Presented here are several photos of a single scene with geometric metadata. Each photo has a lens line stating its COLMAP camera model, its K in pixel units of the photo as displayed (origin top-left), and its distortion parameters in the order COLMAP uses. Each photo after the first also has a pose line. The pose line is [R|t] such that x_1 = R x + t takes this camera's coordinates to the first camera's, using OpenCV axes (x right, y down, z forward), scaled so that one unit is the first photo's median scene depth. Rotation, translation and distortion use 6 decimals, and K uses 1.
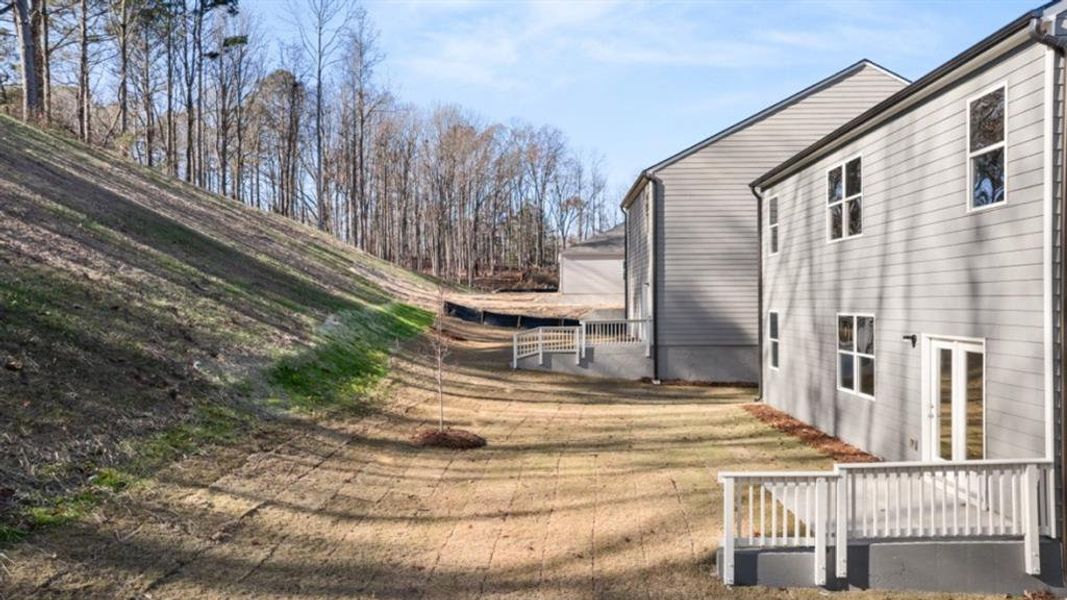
lens RADIAL K [[749.6, 0, 538.1], [0, 749.6, 302.2], [0, 0, 1]] dist [-0.025778, 0.000843]
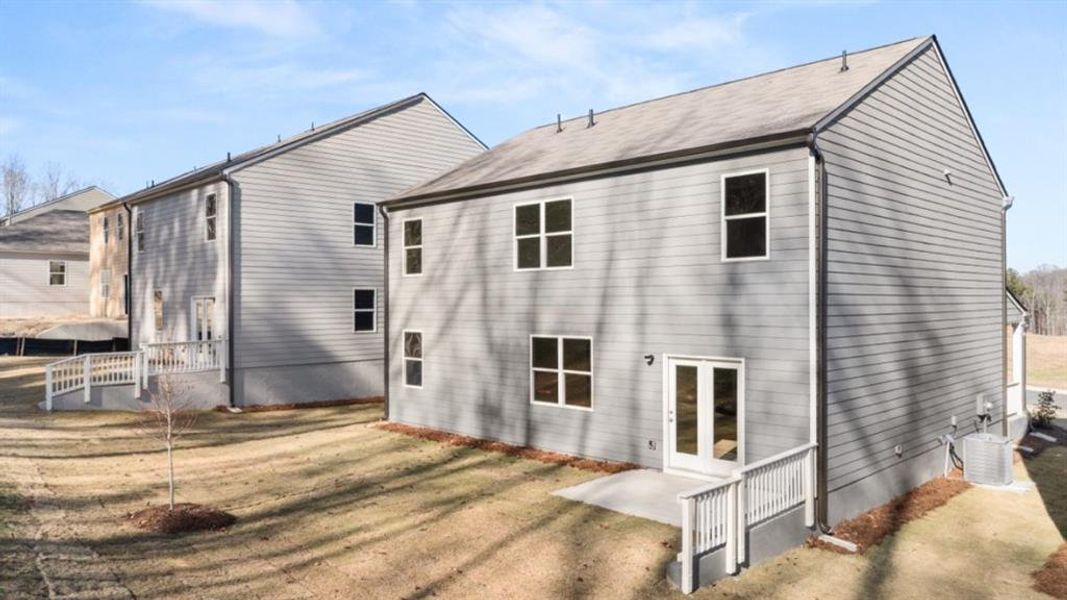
lens RADIAL K [[749.6, 0, 538.1], [0, 749.6, 302.2], [0, 0, 1]] dist [-0.025778, 0.000843]
pose [[0.687889, 0.004084, 0.725805, -0.354877], [-0.000486, 0.999987, -0.005166, -0.024993], [-0.725816, 0.003201, 0.687882, 0.197438]]
